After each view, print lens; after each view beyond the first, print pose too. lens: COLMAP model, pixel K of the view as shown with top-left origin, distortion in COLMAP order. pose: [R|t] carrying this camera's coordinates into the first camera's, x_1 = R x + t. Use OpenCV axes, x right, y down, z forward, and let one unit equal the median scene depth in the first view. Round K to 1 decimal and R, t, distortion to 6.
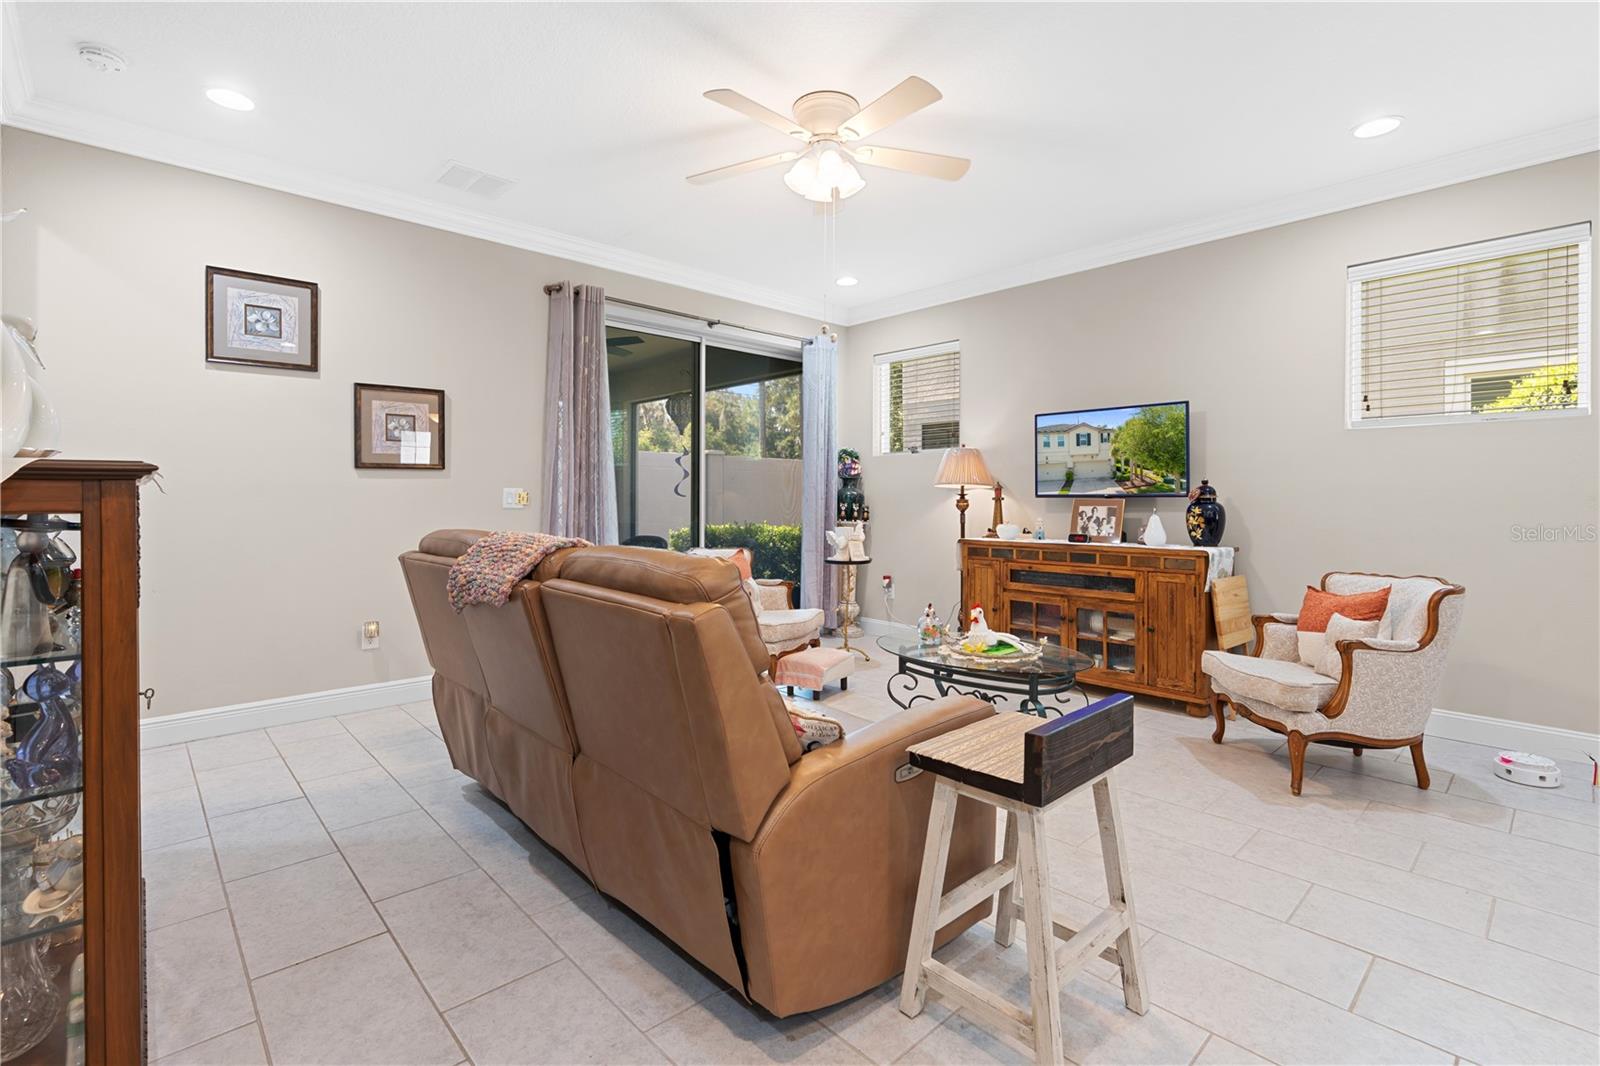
lens RADIAL K [[728.9, 0, 794.1], [0, 728.9, 502.8], [0, 0, 1]] dist [-0.010534, 0.004584]
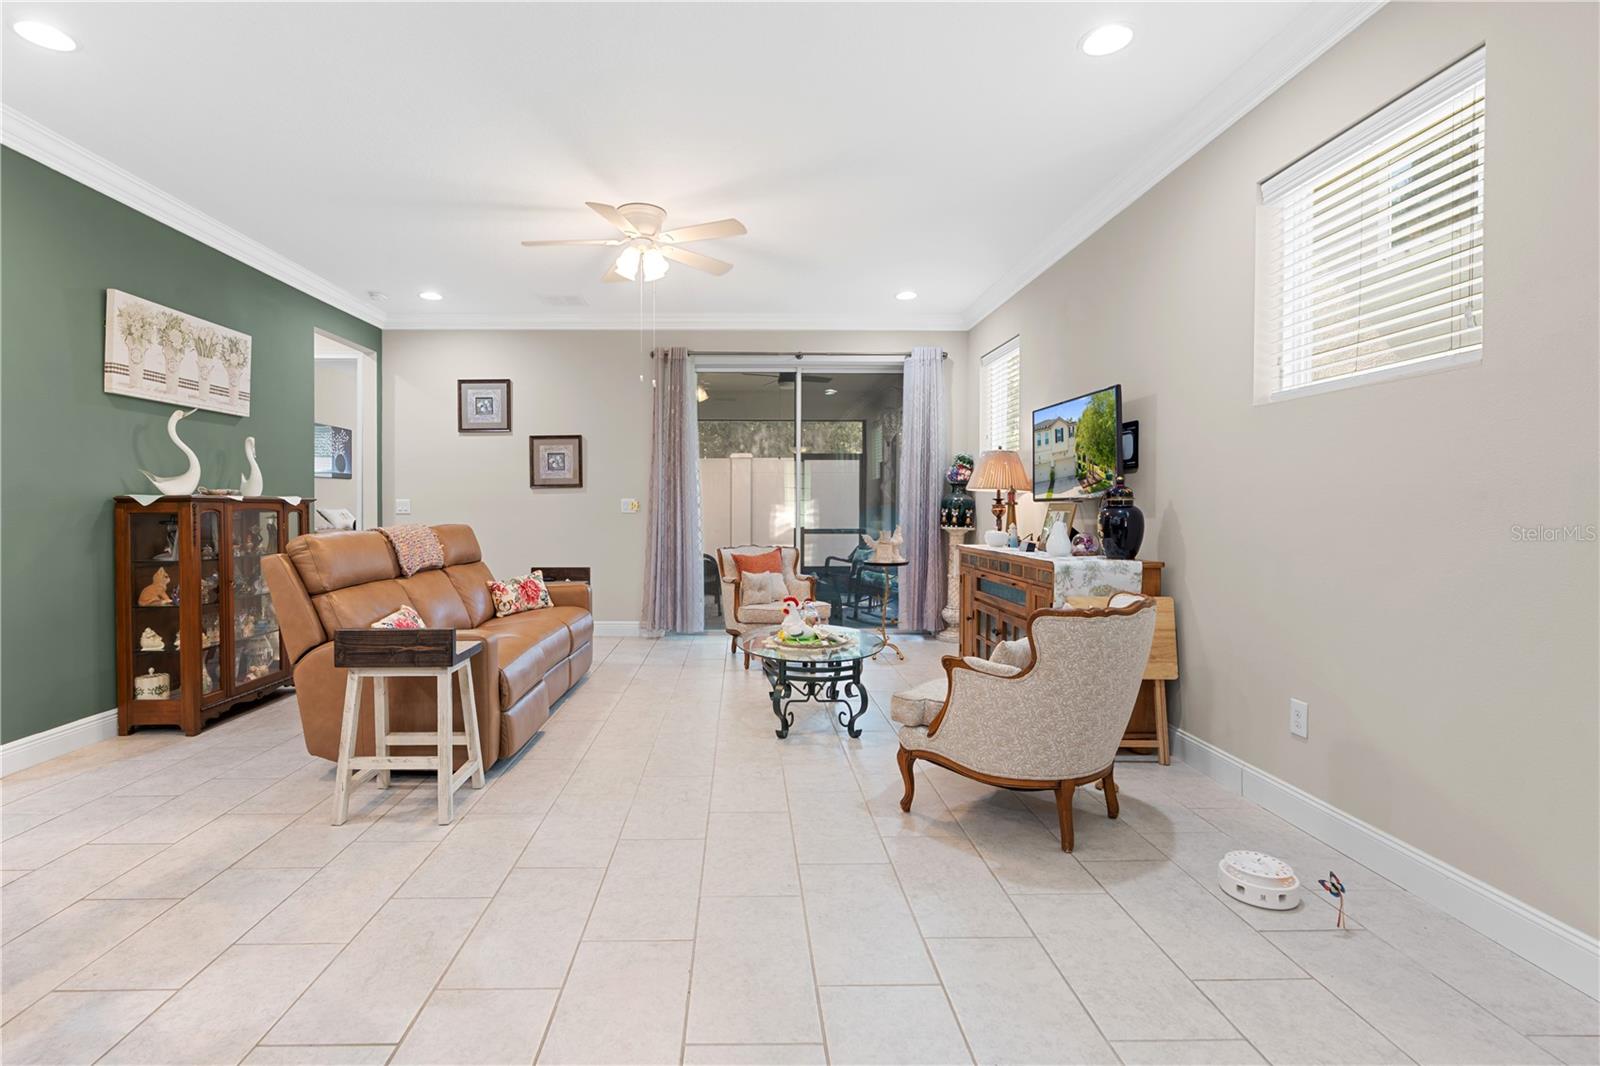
lens RADIAL K [[728.9, 0, 746.9], [0, 728.9, 510.2], [0, 0, 1]] dist [-0.010534, 0.004584]
pose [[0.741582, -0.002275, -0.670858, 0.728053], [0.000640, 0.999996, -0.002684, 0.006235], [0.670862, 0.001561, 0.741581, 0.093585]]
